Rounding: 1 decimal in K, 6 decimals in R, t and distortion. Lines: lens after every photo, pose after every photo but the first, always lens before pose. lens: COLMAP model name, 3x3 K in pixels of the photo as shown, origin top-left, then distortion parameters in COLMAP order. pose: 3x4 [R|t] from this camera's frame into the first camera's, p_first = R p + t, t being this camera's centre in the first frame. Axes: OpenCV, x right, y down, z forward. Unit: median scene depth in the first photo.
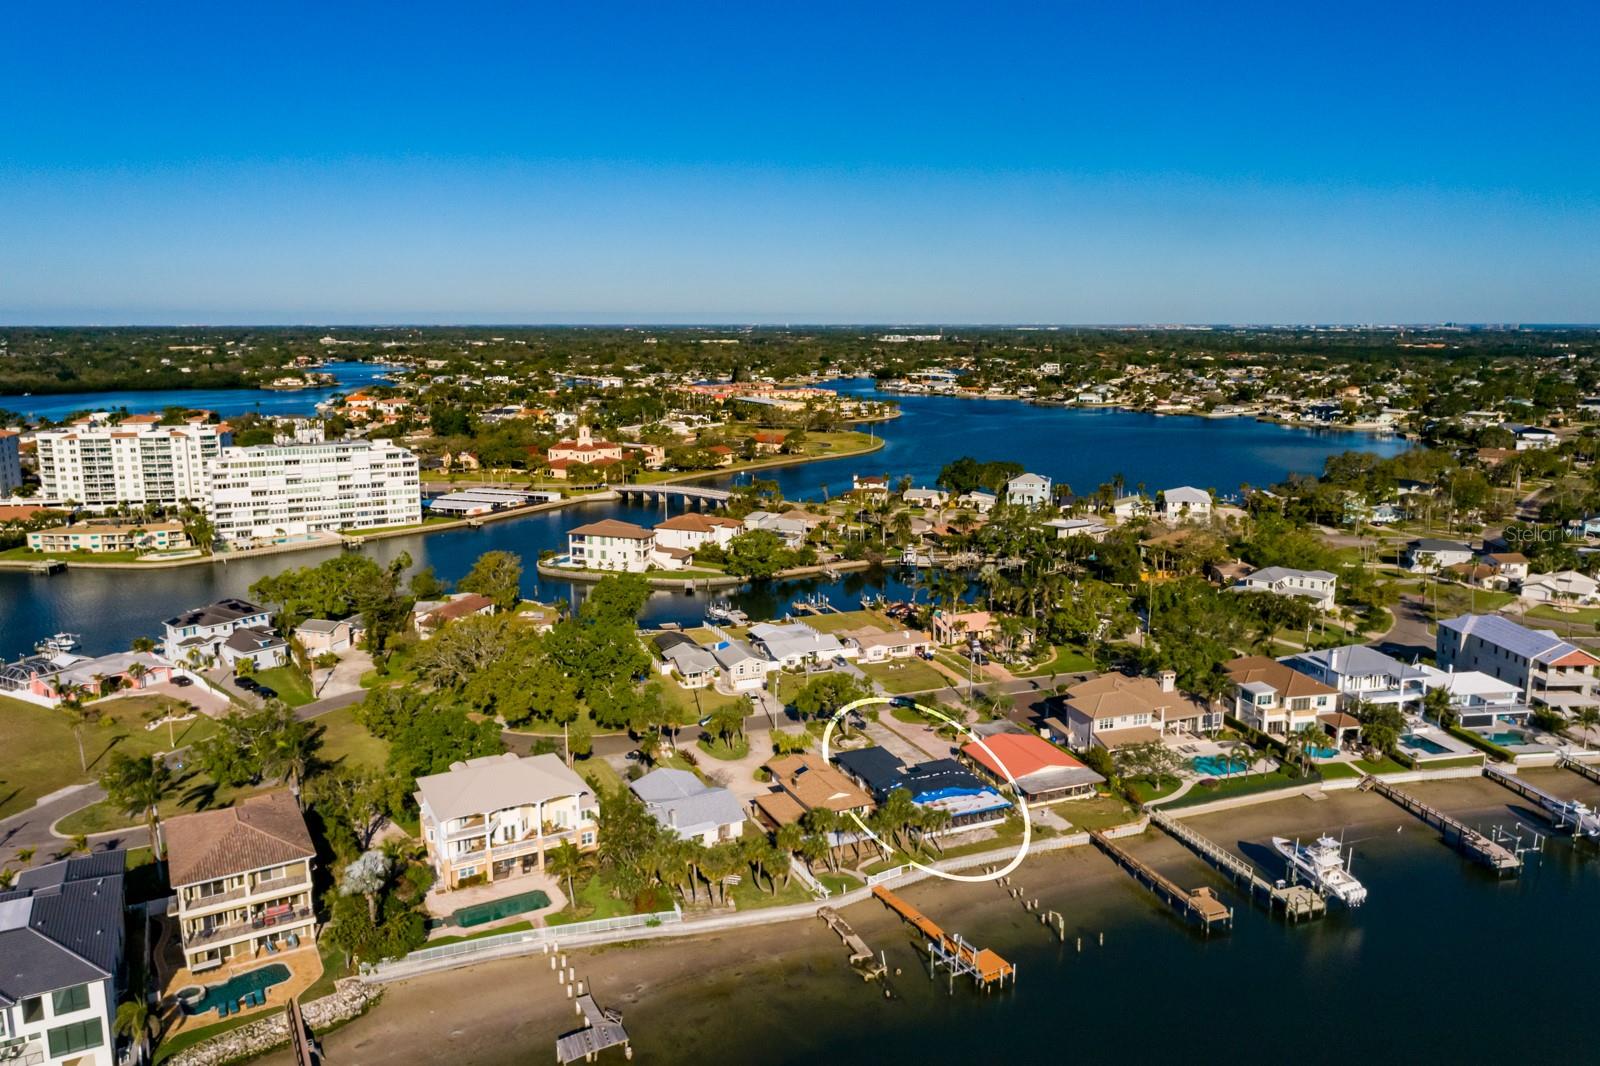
lens RADIAL K [[1122.2, 0, 800.0], [0, 1122.2, 533.0], [0, 0, 1]] dist [-0.005487, 0.009609]
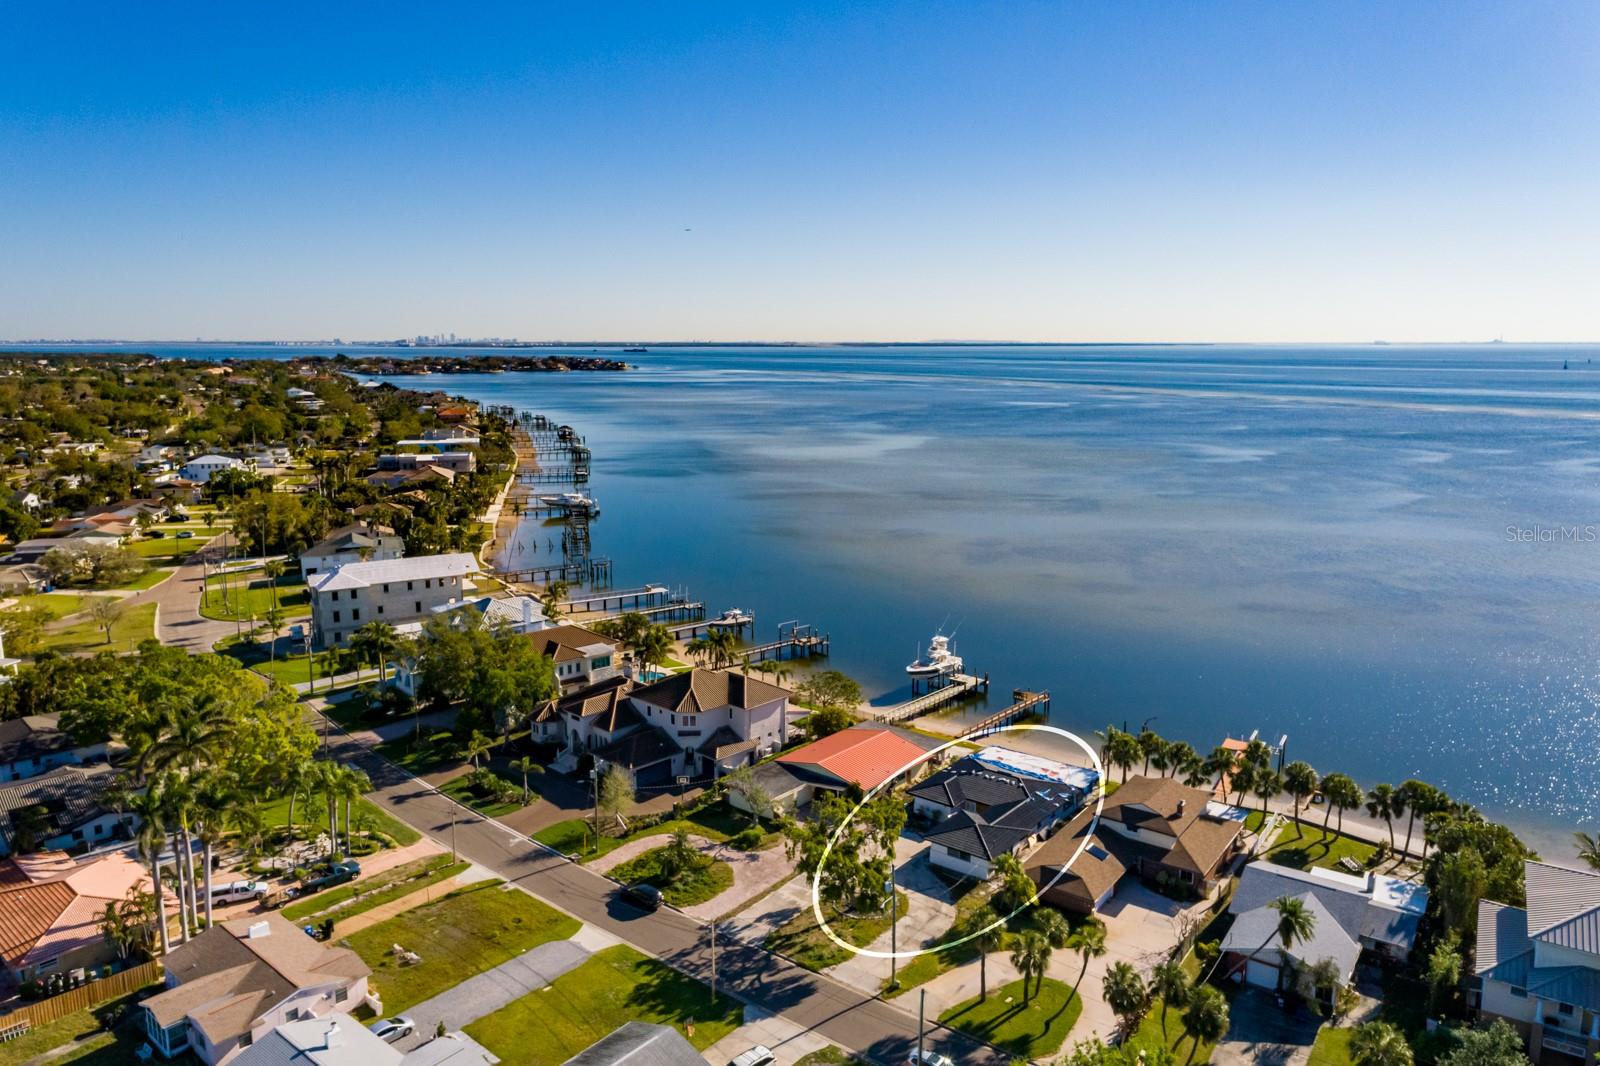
lens RADIAL K [[1093.1, 0, 804.5], [0, 1093.1, 531.3], [0, 0, 1]] dist [-0.006472, 0.017954]
pose [[-0.475580, -0.152057, 0.866431, -0.210875], [0.160705, 0.953353, 0.255522, -0.076040], [-0.864868, 0.260761, -0.428959, 0.650768]]
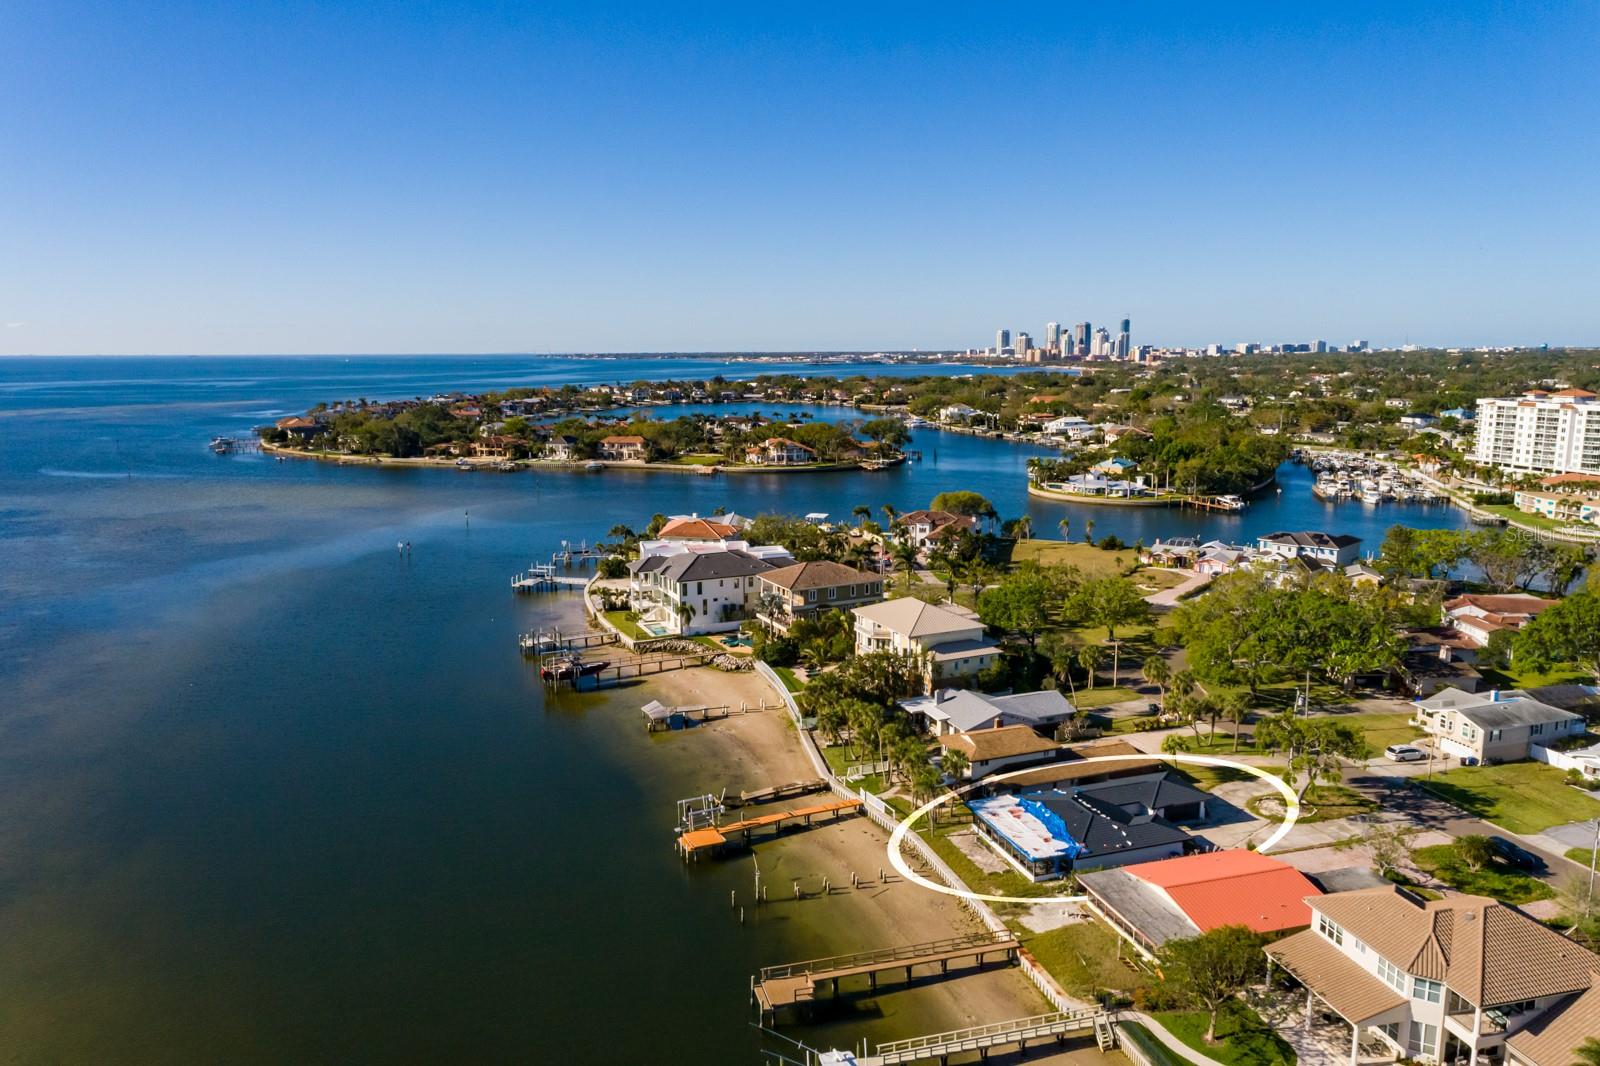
lens RADIAL K [[1089.2, 0, 794.5], [0, 1089.2, 533.3], [0, 0, 1]] dist [-0.010980, 0.021393]
pose [[-0.088130, 0.166065, -0.982169, 0.373367], [-0.178508, 0.967411, 0.179587, -0.023171], [0.979984, 0.191152, -0.055614, 0.379770]]
